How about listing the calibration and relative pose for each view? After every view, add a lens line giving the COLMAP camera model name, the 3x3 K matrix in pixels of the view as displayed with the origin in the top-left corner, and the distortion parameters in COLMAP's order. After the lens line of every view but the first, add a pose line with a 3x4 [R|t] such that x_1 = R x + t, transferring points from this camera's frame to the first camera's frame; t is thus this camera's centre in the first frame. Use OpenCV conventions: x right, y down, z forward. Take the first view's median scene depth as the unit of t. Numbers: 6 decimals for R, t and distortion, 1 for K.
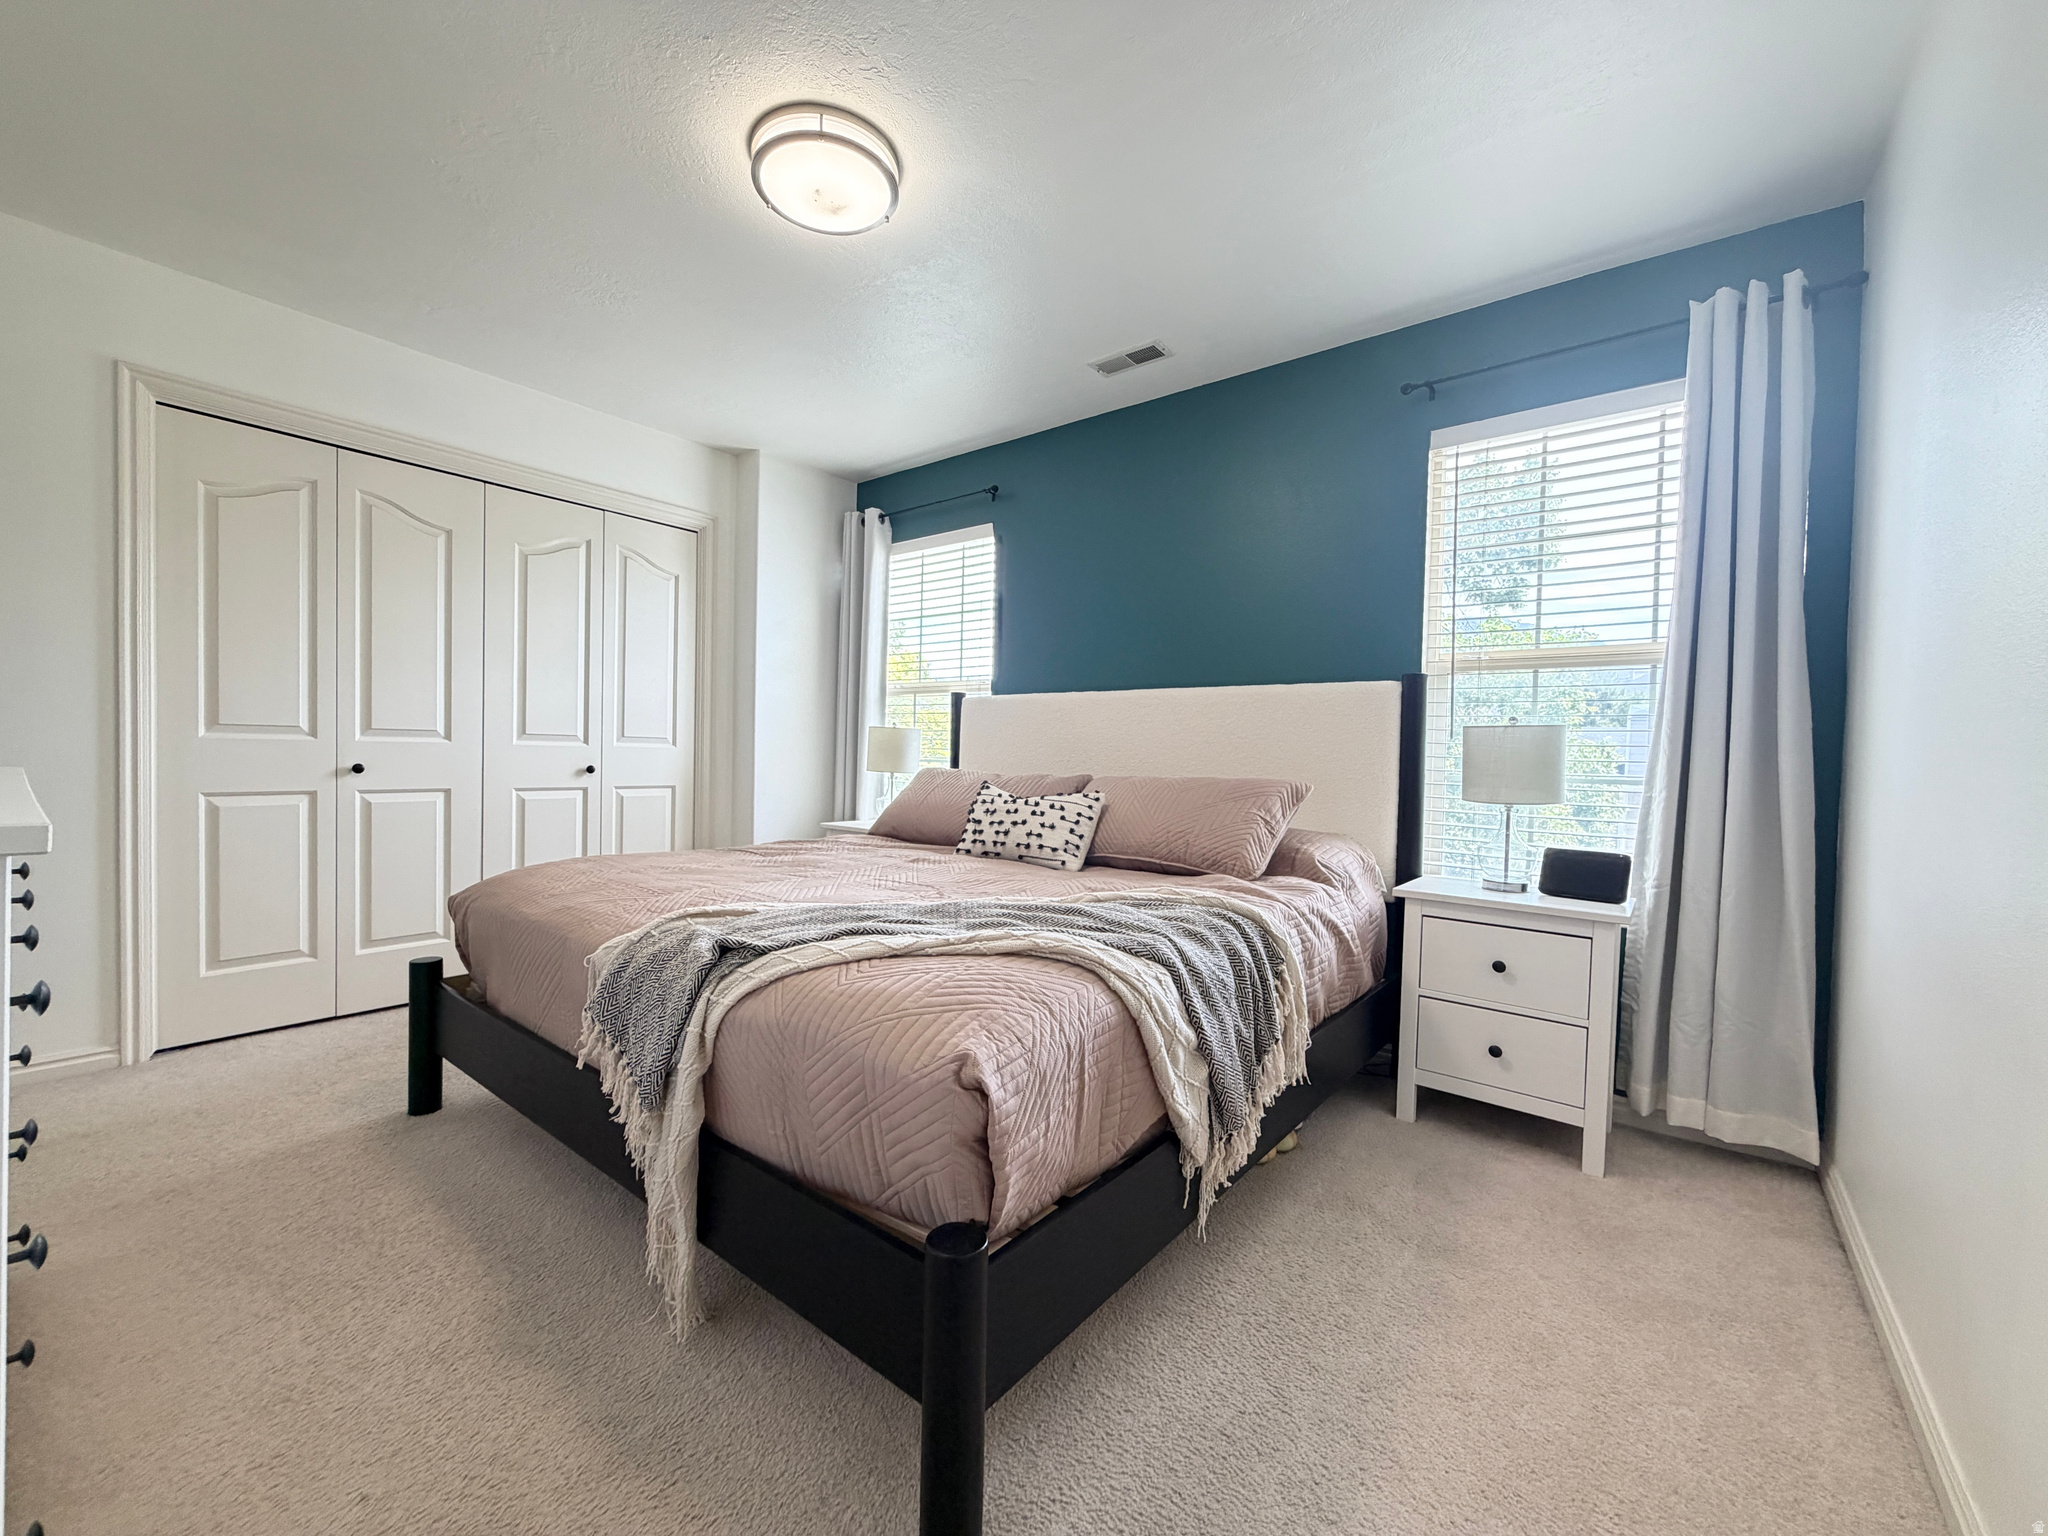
lens RADIAL K [[819.5, 0, 1007.4], [0, 819.5, 776.6], [0, 0, 1]] dist [-0.000701, -0.000178]
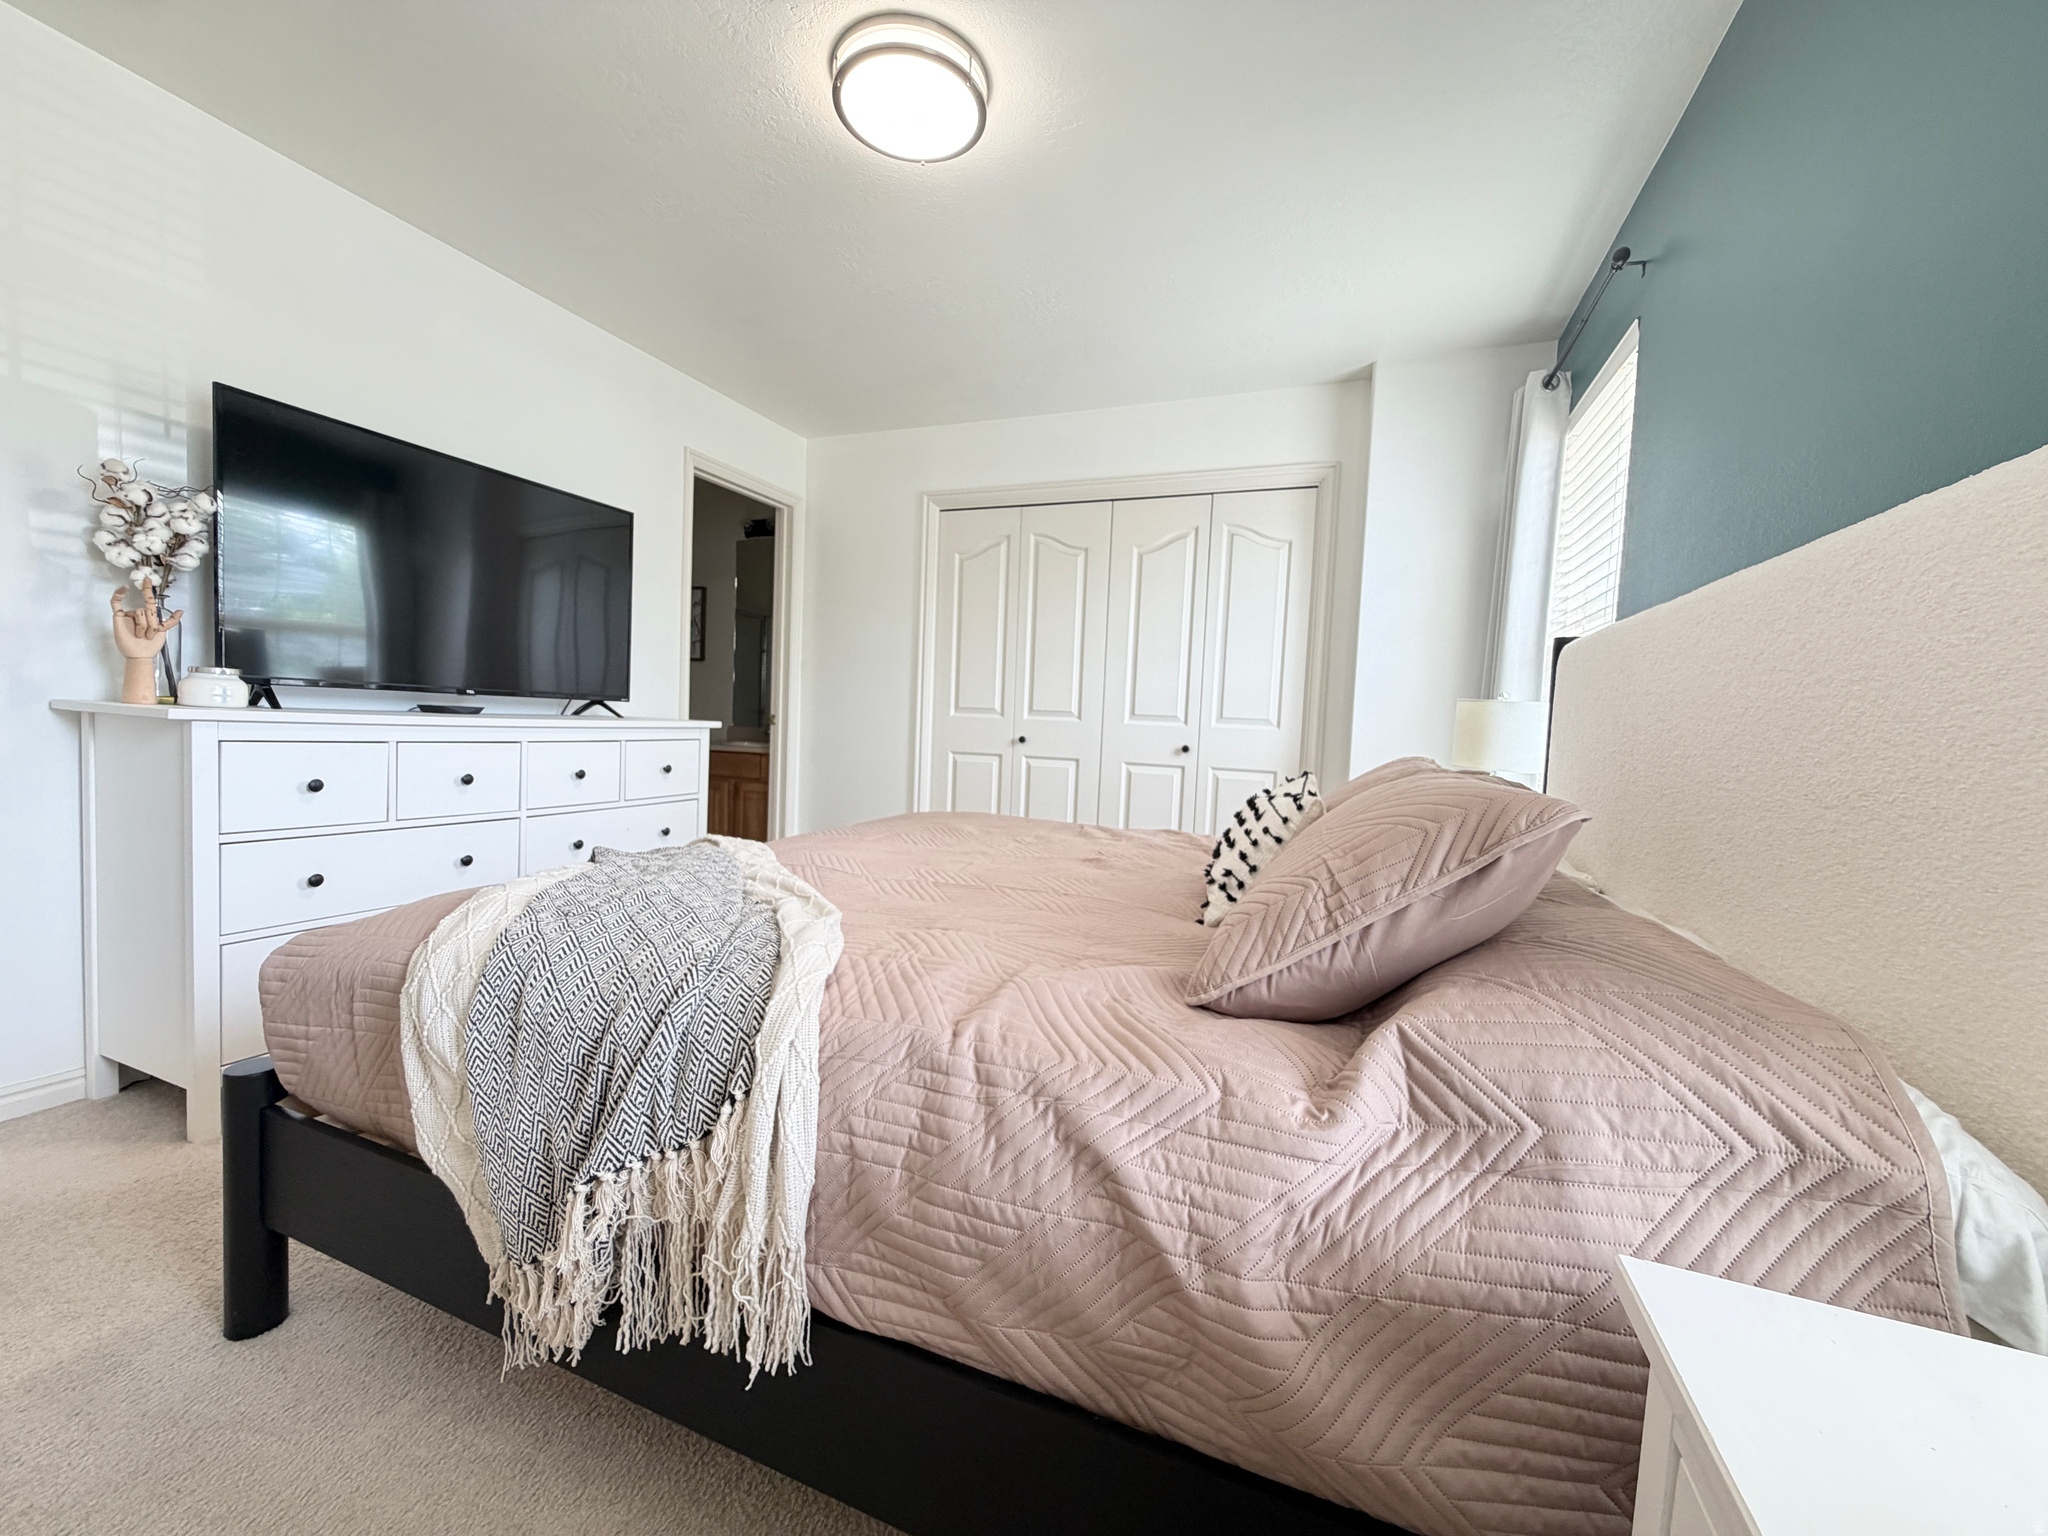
lens RADIAL K [[819.5, 0, 1011.4], [0, 819.5, 763.5], [0, 0, 1]] dist [-0.000701, -0.000178]
pose [[0.295559, 0.042542, -0.954377, 0.457169], [-0.060420, 0.997840, 0.025768, -0.003752], [0.953412, 0.050048, 0.297491, 0.527966]]
